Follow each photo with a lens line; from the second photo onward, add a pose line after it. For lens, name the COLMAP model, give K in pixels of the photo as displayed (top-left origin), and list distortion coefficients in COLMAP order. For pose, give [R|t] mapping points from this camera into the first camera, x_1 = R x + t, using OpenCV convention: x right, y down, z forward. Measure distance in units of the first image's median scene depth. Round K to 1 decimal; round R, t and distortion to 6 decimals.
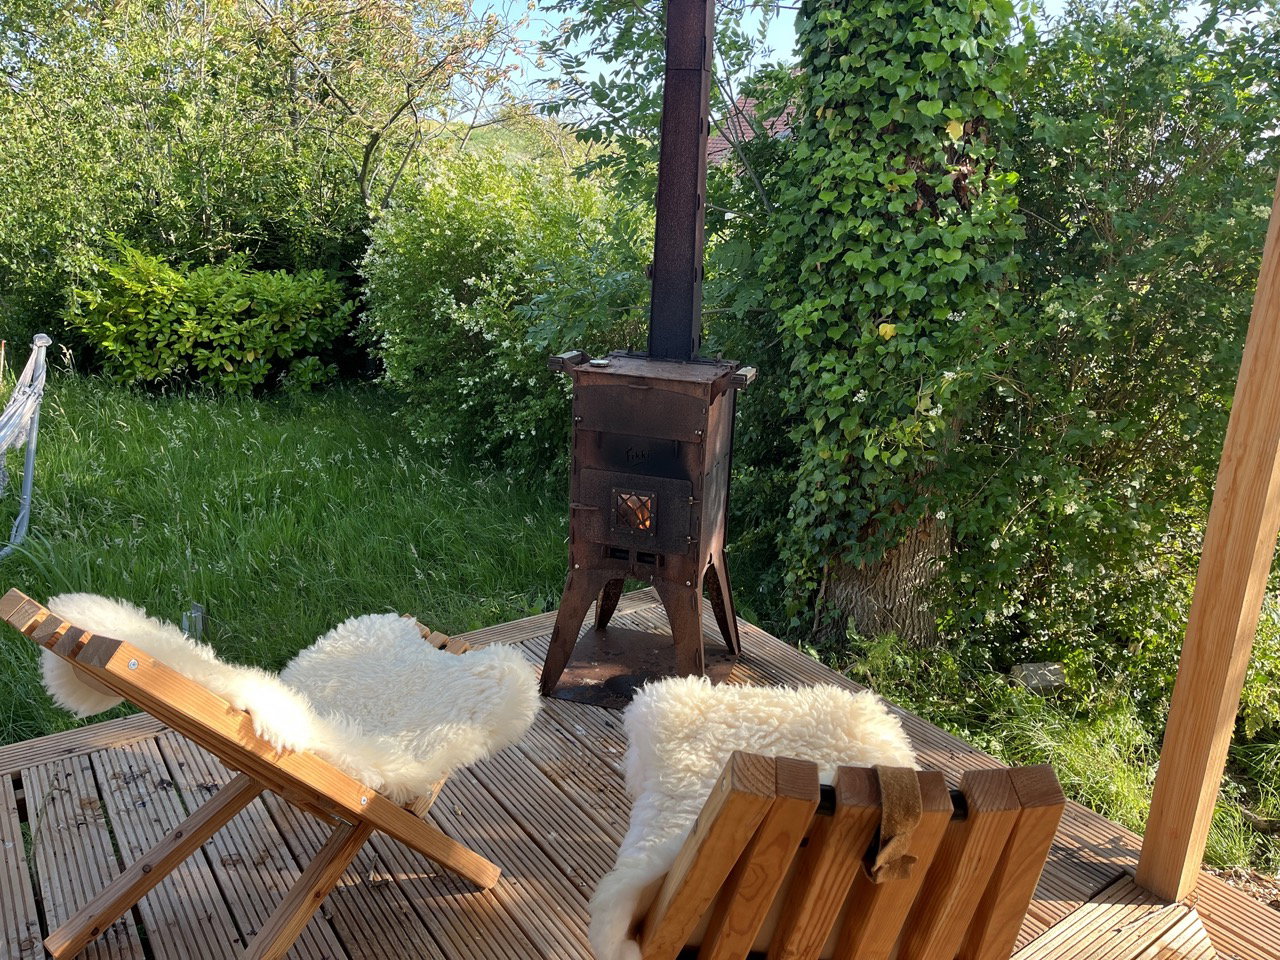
lens RADIAL K [[962.3, 0, 640.5], [0, 962.3, 512.5], [0, 0, 1]] dist [0.031686, -0.046072]
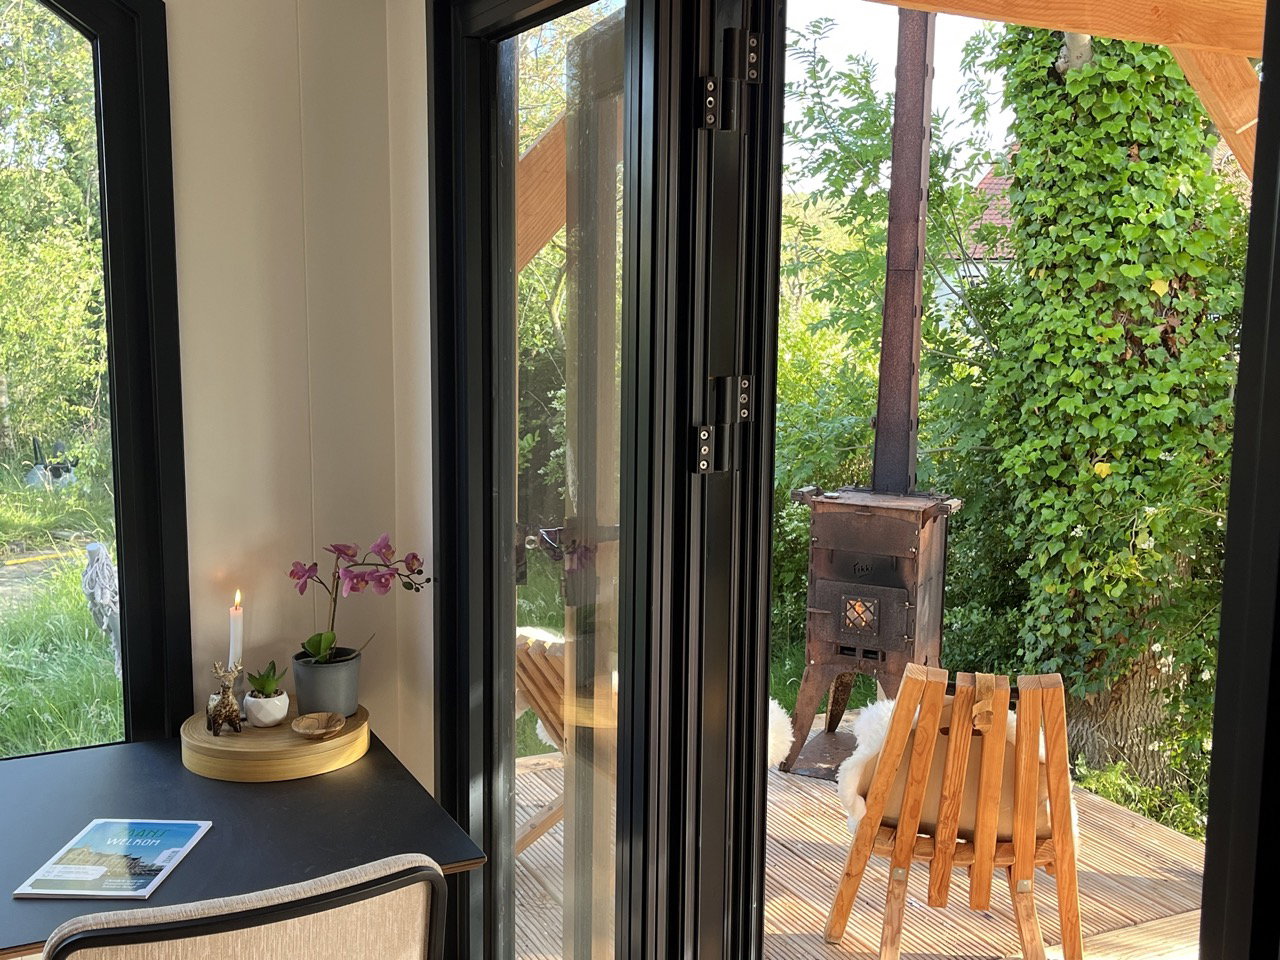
lens RADIAL K [[1442.8, 0, 685.9], [0, 1442.8, 481.1], [0, 0, 1]] dist [0.014738, 0.000000]
pose [[0.991776, 0.000771, -0.127984, 0.005931], [-0.023064, 0.984688, -0.172794, 0.108976], [0.125891, 0.174325, 0.976608, -0.604577]]
